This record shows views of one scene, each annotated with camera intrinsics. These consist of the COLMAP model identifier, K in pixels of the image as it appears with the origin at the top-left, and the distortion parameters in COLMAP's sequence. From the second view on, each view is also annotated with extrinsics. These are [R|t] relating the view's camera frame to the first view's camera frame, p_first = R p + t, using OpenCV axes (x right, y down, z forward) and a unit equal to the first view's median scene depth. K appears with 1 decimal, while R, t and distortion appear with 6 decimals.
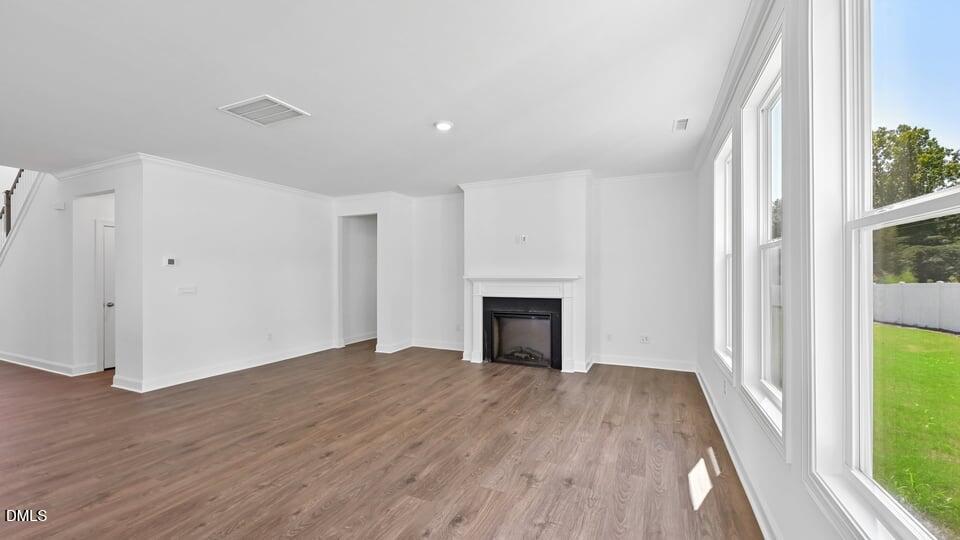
lens RADIAL K [[379.1, 0, 481.0], [0, 379.1, 275.1], [0, 0, 1]] dist [-0.000586, -0.000212]
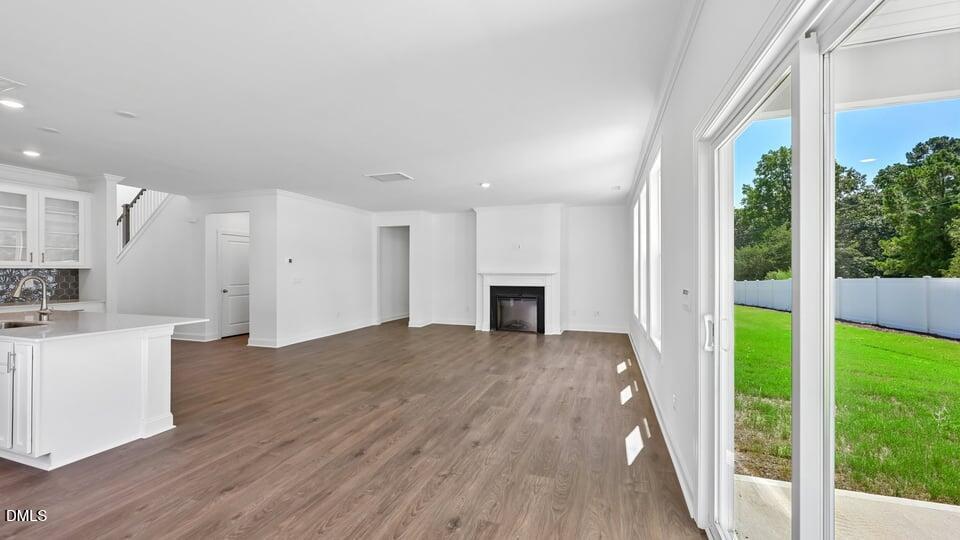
lens RADIAL K [[380.1, 0, 480.0], [0, 380.1, 270.0], [0, 0, 1]] dist [0.000684, -0.000039]
pose [[0.993942, 0.004906, 0.109793, -0.207678], [-0.004443, 0.999980, -0.004463, 0.002957], [-0.109812, 0.003948, 0.993944, -0.477716]]
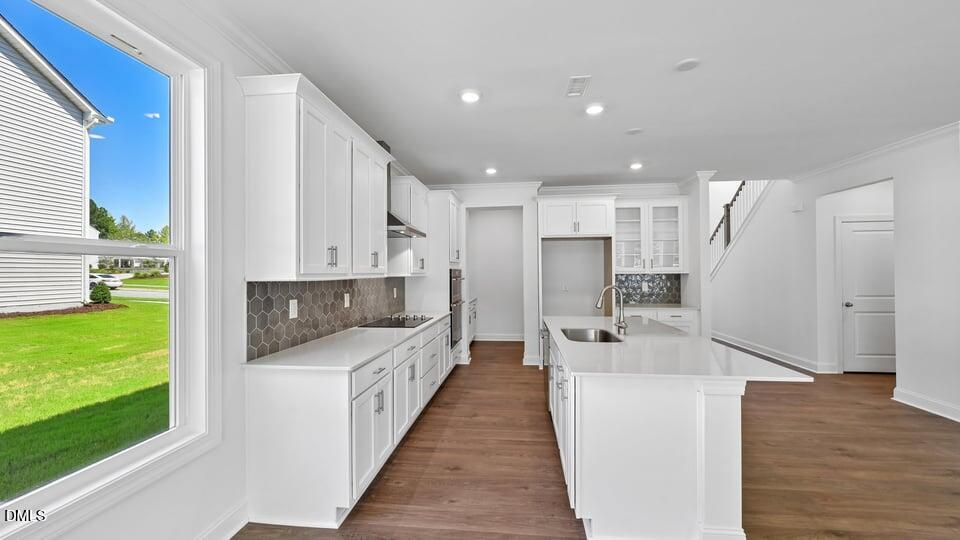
lens RADIAL K [[379.1, 0, 481.0], [0, 379.1, 275.1], [0, 0, 1]] dist [-0.000586, -0.000212]
pose [[0.314560, 0.004649, -0.949226, -0.373426], [0.006704, 0.999952, 0.007119, -0.007891], [0.949214, -0.008603, 0.314513, -0.159888]]
